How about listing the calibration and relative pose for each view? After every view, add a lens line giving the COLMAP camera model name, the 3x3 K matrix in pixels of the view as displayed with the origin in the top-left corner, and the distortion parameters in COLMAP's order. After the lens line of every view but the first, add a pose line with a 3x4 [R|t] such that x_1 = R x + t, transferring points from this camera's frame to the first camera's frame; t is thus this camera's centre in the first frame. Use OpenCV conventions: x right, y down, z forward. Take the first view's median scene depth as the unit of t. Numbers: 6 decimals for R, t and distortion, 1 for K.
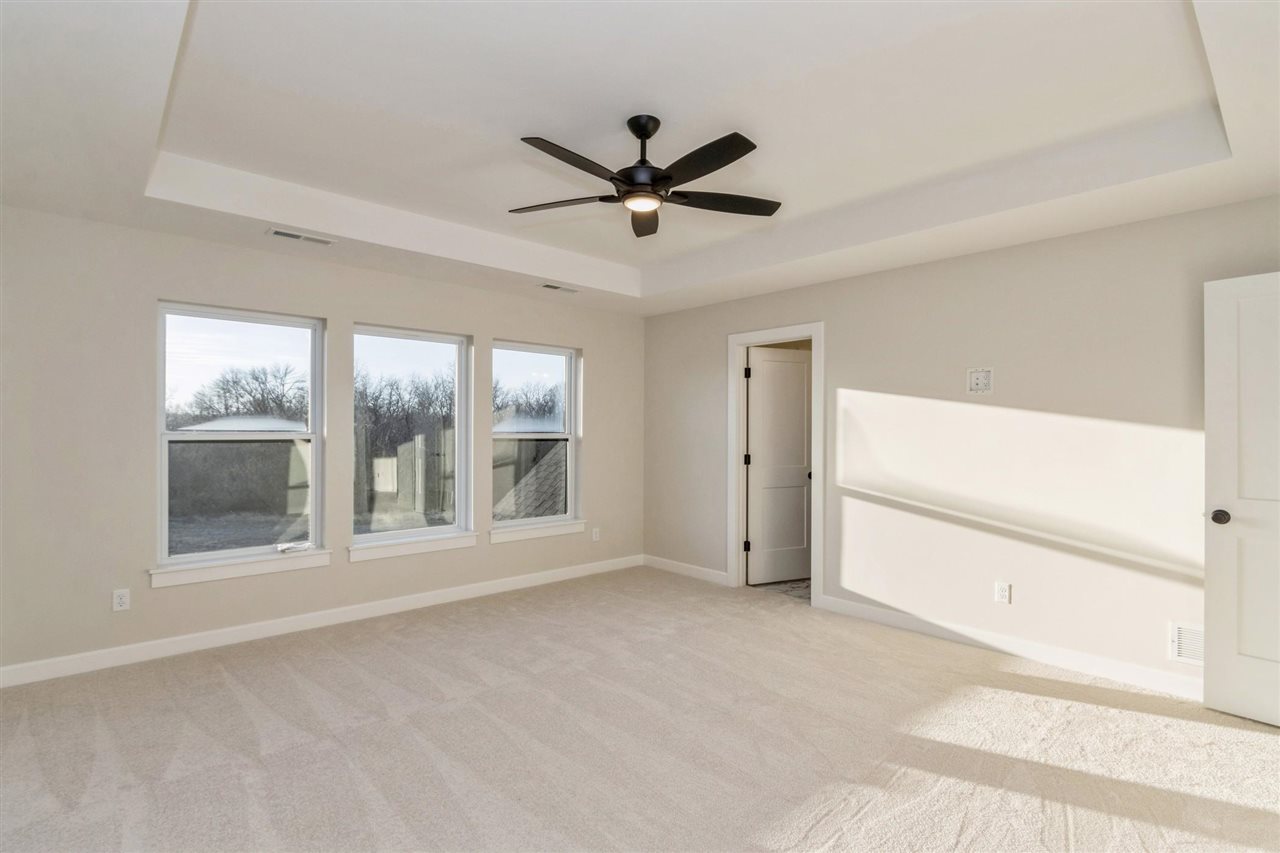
lens RADIAL K [[603.5, 0, 631.6], [0, 603.5, 432.7], [0, 0, 1]] dist [-0.005512, -0.001943]
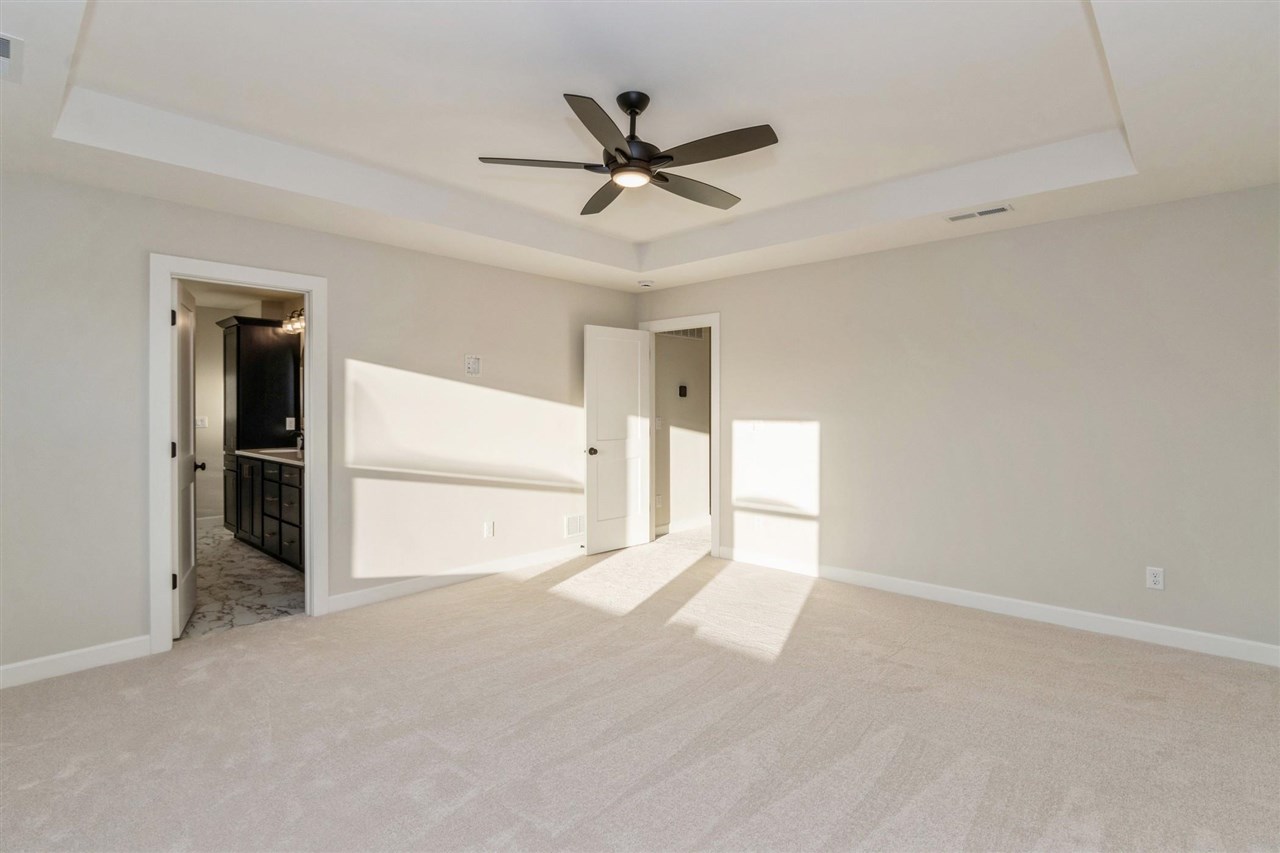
lens RADIAL K [[603.5, 0, 632.1], [0, 603.5, 413.3], [0, 0, 1]] dist [-0.005512, -0.001943]
pose [[-0.079724, -0.013035, 0.996732, -0.713061], [0.002475, 0.999909, 0.013275, -0.003748], [-0.996814, 0.003525, -0.079684, 0.797516]]
